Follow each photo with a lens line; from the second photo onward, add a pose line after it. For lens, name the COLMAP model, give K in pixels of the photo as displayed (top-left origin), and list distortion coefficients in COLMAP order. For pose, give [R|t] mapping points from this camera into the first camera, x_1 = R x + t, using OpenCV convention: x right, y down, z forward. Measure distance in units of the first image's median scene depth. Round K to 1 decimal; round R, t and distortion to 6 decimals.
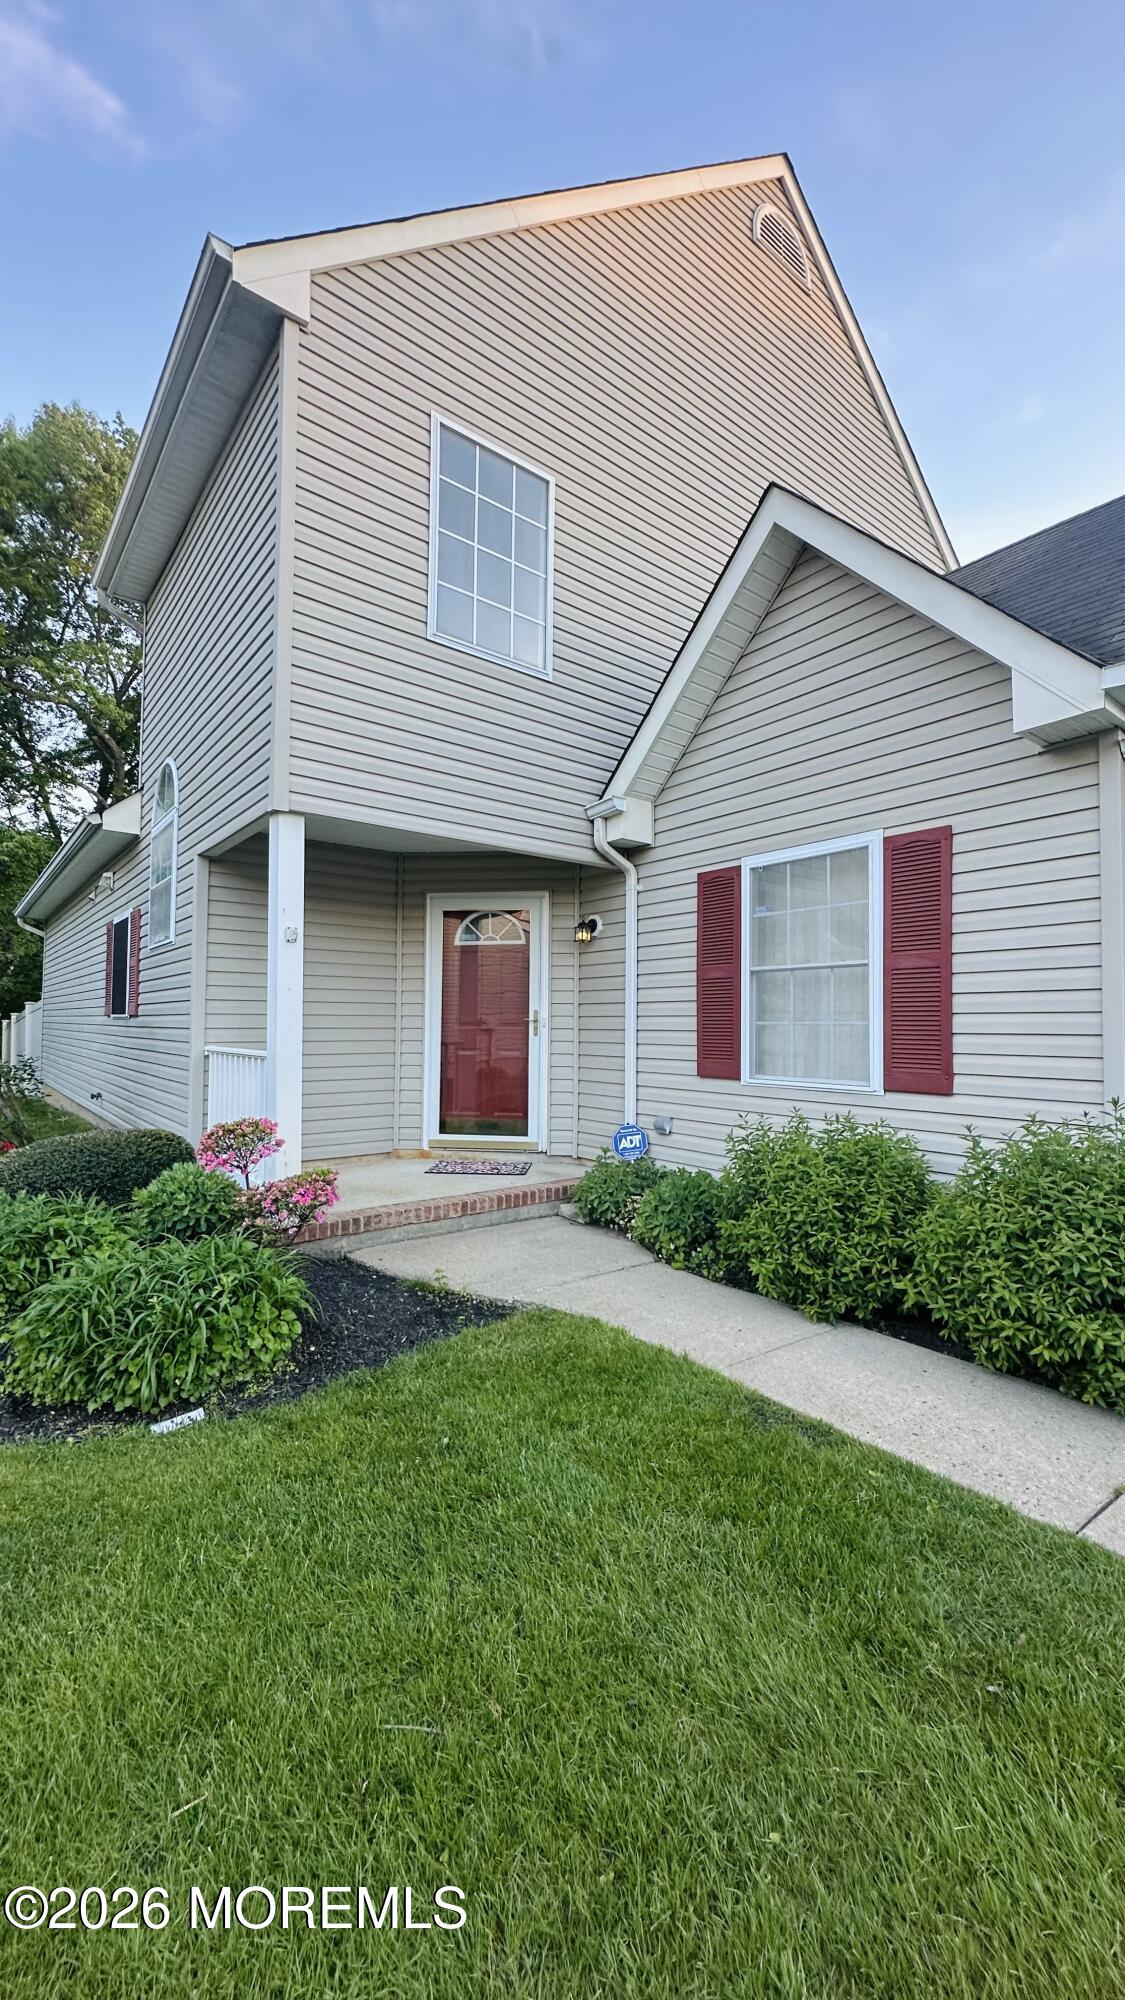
lens RADIAL K [[803.6, 0, 562.5], [0, 803.6, 1000.0], [0, 0, 1]] dist [-0.008793, 0.000222]
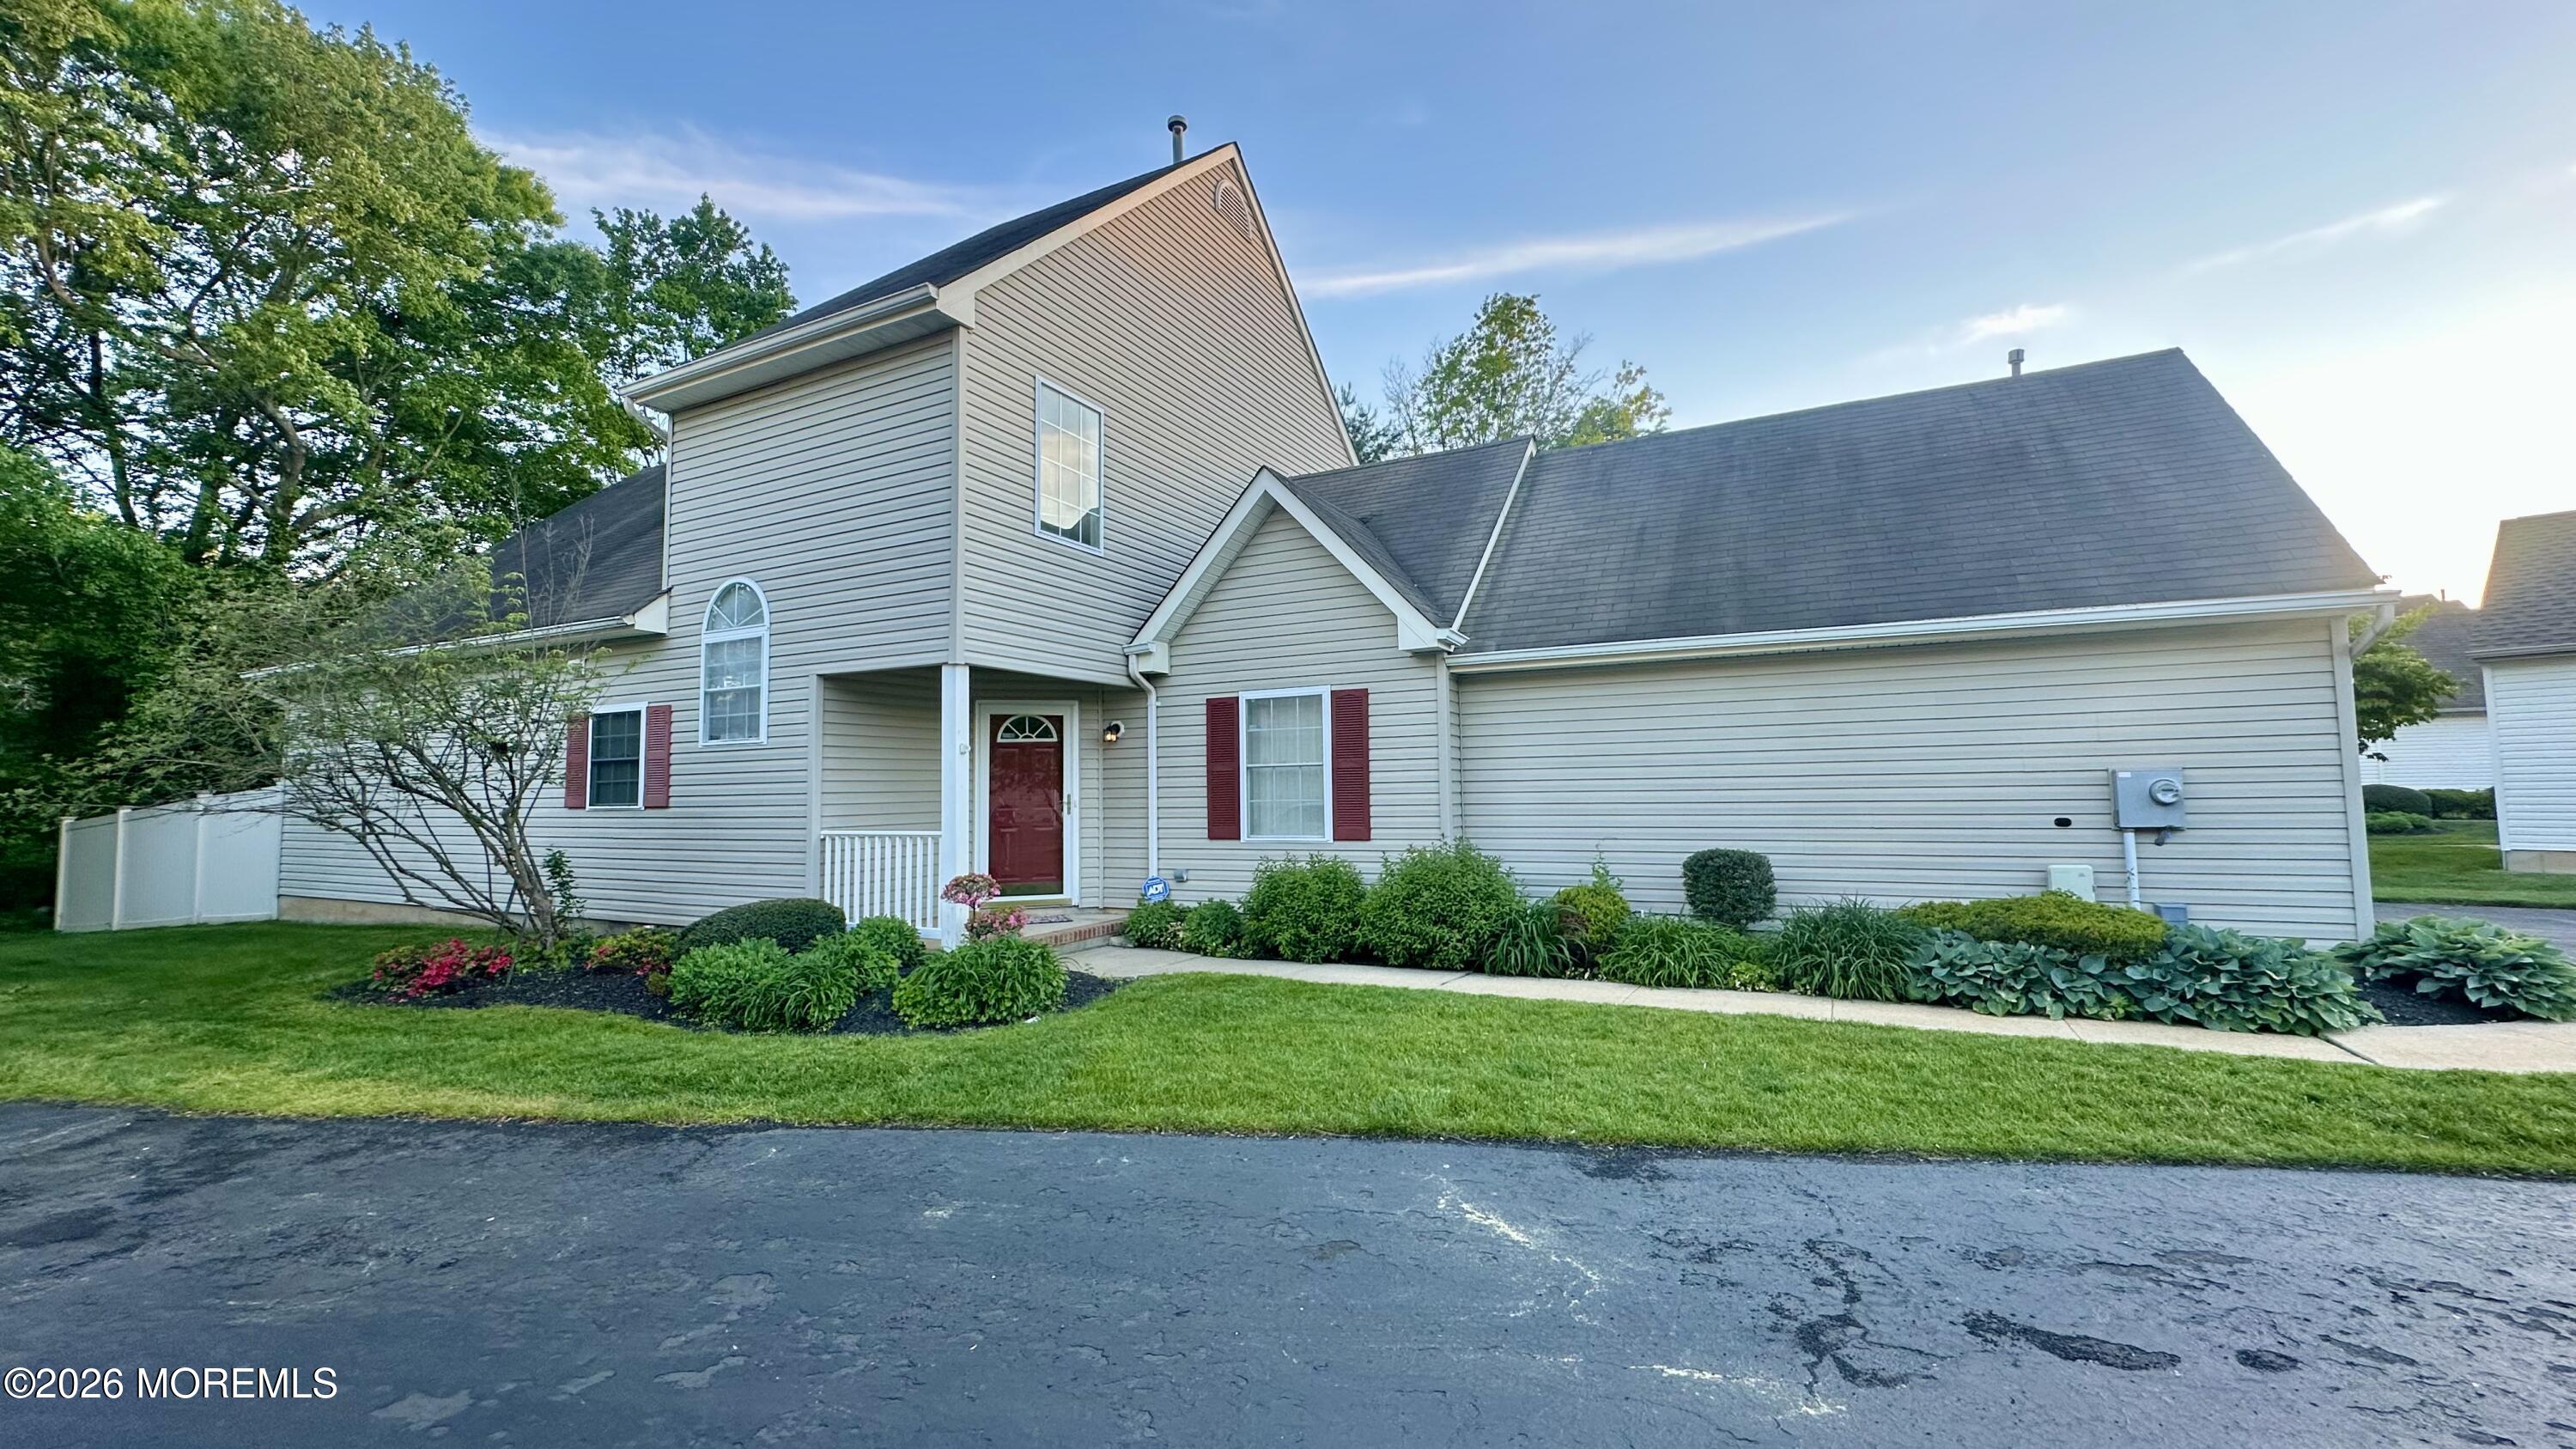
lens RADIAL K [[1035.2, 0, 1297.8], [0, 1035.2, 716.2], [0, 0, 1]] dist [-0.008793, 0.000222]
pose [[0.906668, 0.007400, 0.421781, -0.470232], [0.010706, 0.999120, -0.040544, -0.048099], [-0.421710, 0.041276, 0.905791, -0.763047]]
